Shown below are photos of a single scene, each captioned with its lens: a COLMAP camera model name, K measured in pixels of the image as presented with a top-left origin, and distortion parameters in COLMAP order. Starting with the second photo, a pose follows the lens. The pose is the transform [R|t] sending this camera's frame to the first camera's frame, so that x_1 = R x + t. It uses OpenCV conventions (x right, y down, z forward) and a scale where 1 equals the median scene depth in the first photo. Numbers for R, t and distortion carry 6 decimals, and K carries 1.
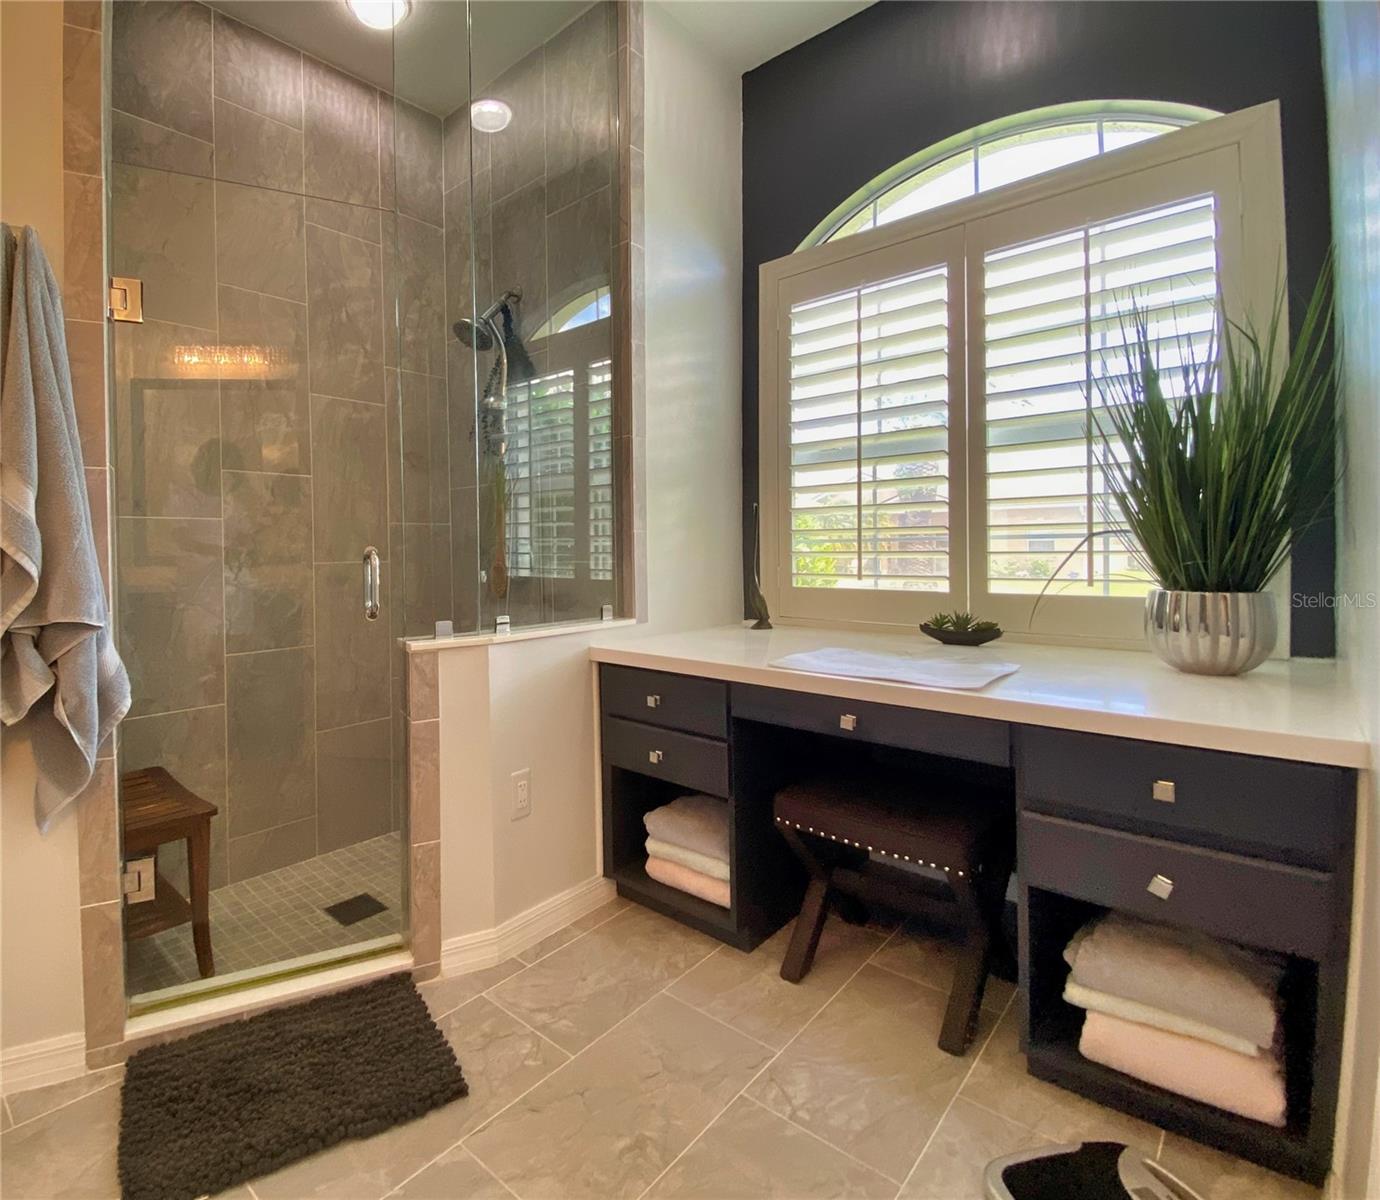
lens RADIAL K [[707.1, 0, 560.7], [0, 707.1, 559.0], [0, 0, 1]] dist [0.023915, -0.022942]
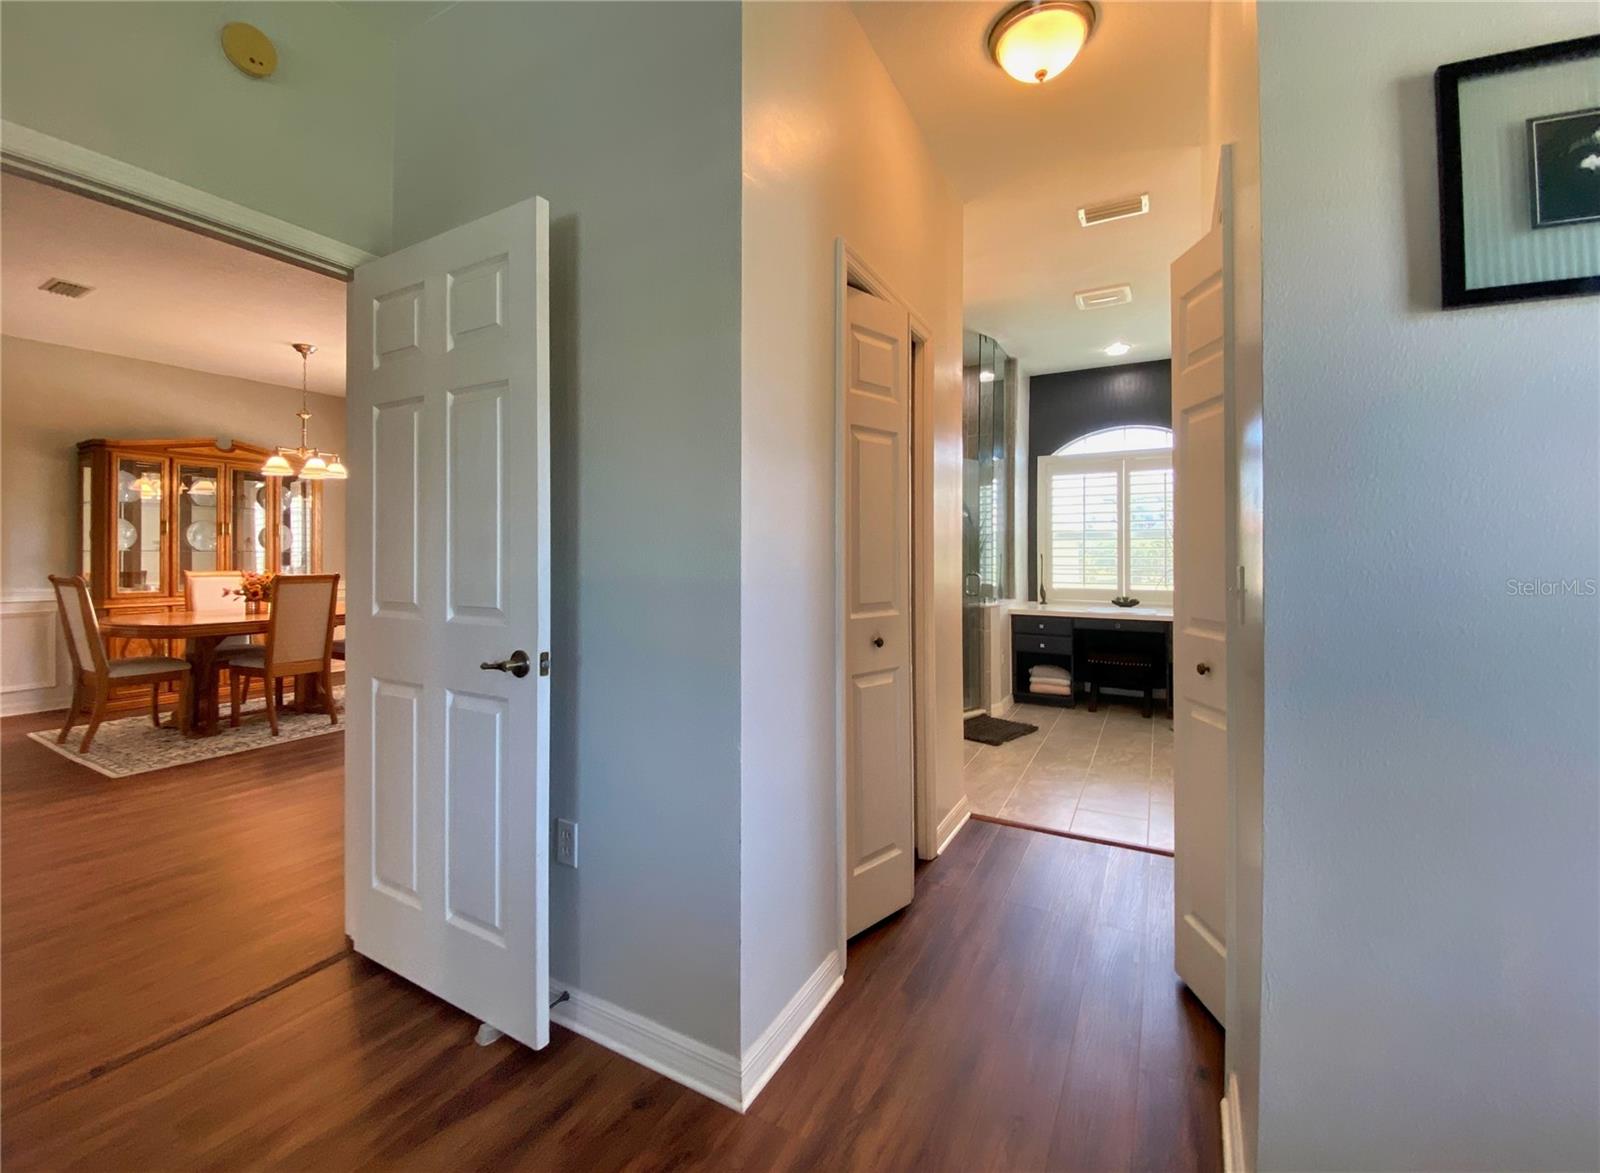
lens RADIAL K [[683.7, 0, 748.6], [0, 683.7, 552.0], [0, 0, 1]] dist [-0.001363, -0.000426]
pose [[0.968322, 0.019641, 0.248933, -1.775615], [-0.013863, 0.999593, -0.024944, -0.014040], [-0.249321, 0.020703, 0.968200, -1.443602]]
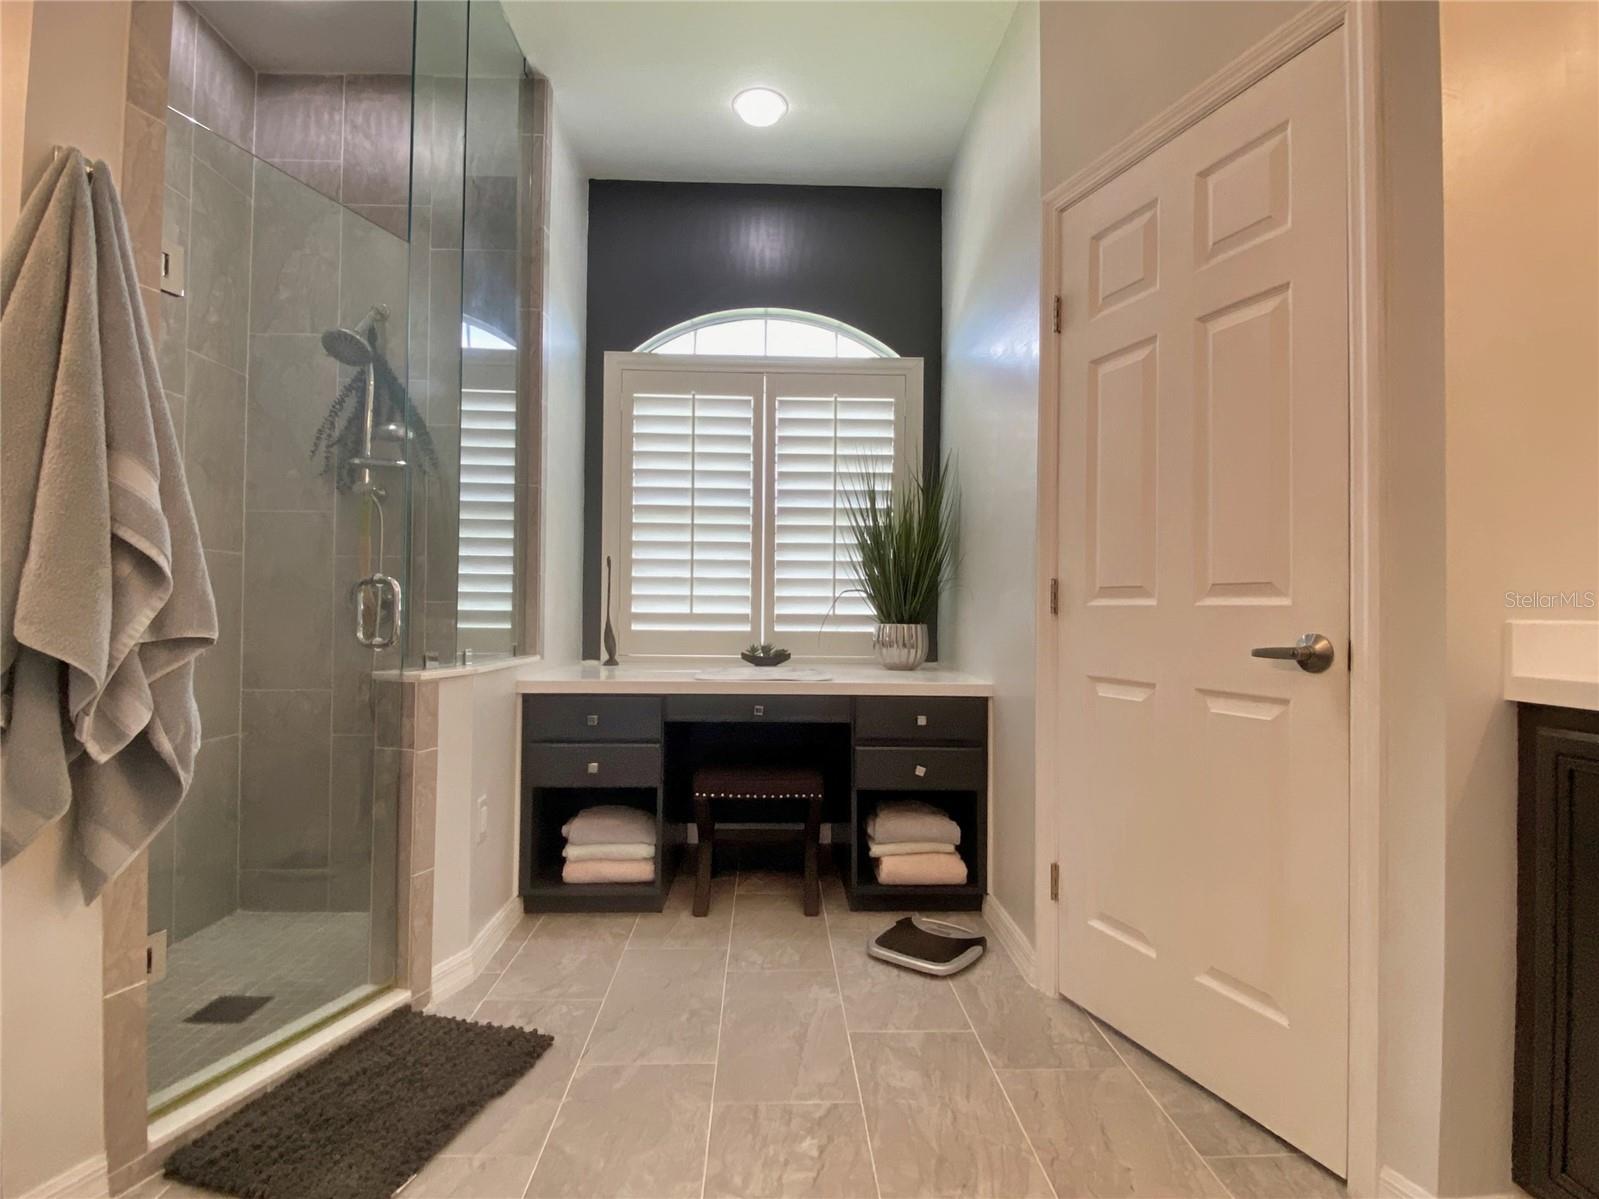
lens RADIAL K [[816.6, 0, 797.4], [0, 816.6, 593.6], [0, 0, 1]] dist [0.041406, -0.035480]
pose [[0.676078, 0.037806, 0.735859, -0.664065], [-0.008358, 0.999012, -0.043646, 0.051238], [-0.736782, 0.023358, 0.675726, -0.174263]]
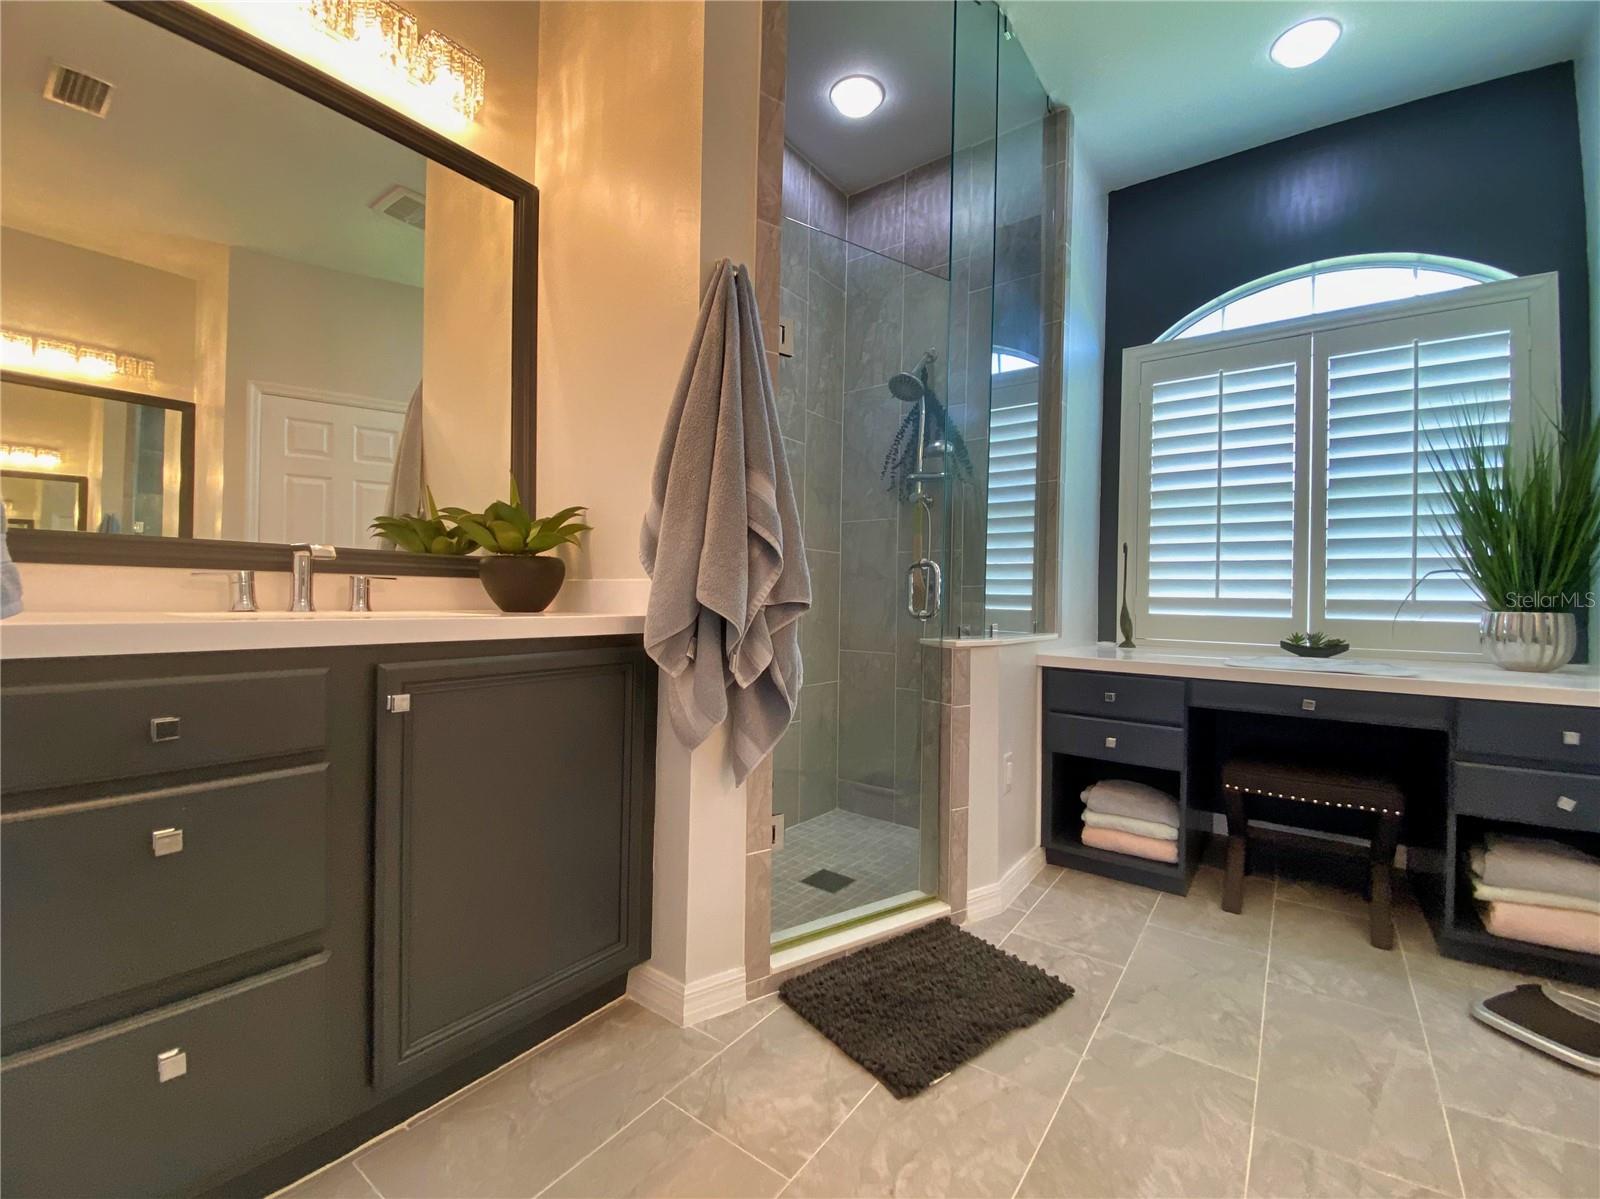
lens RADIAL K [[670.9, 0, 800.0], [0, 670.9, 599.5], [0, 0, 1]] dist [0.030069, -0.024826]
pose [[0.987037, 0.032623, 0.157141, -0.607451], [-0.030286, 0.999393, -0.017242, 0.072136], [-0.157608, 0.012259, 0.987426, -0.075909]]
